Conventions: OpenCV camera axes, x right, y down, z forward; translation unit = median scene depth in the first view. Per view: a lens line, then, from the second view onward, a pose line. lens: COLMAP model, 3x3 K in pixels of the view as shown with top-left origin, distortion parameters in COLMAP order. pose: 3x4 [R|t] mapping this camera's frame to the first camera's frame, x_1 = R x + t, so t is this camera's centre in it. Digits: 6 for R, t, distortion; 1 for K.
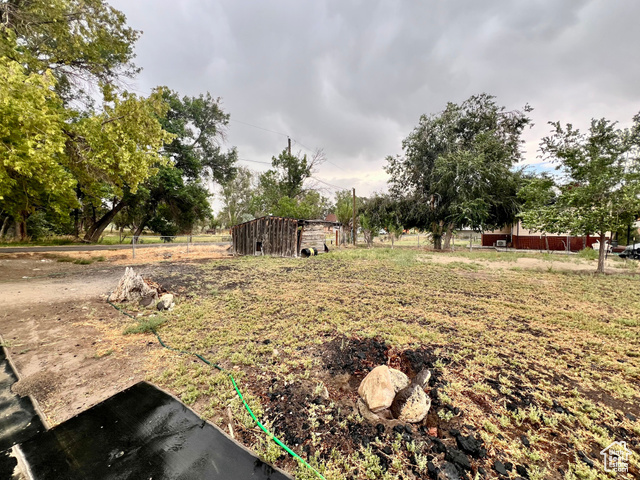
lens RADIAL K [[262.8, 0, 320.0], [0, 262.8, 240.0], [0, 0, 1]] dist [0.000689, -0.000146]
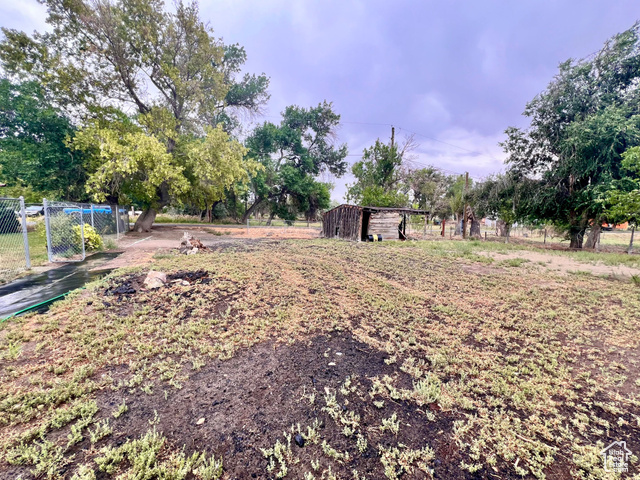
lens RADIAL K [[262.8, 0, 320.0], [0, 262.8, 240.0], [0, 0, 1]] dist [0.000689, -0.000146]
pose [[0.835448, 0.063617, -0.545875, 0.260512], [-0.043421, 0.997813, 0.049832, 0.007194], [0.547851, -0.017930, 0.836384, -0.002166]]
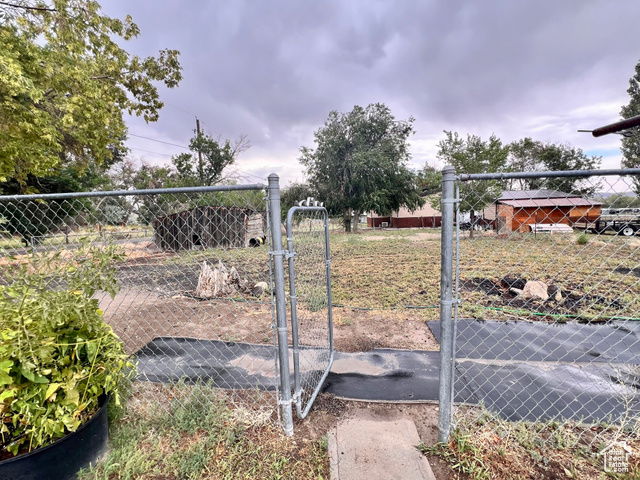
lens RADIAL K [[262.8, 0, 320.0], [0, 262.8, 240.0], [0, 0, 1]] dist [0.000689, -0.000146]
pose [[0.894014, -0.077134, 0.441350, -0.195655], [0.059867, 0.996802, 0.052940, 0.002060], [-0.444022, -0.020906, 0.895772, 0.004985]]
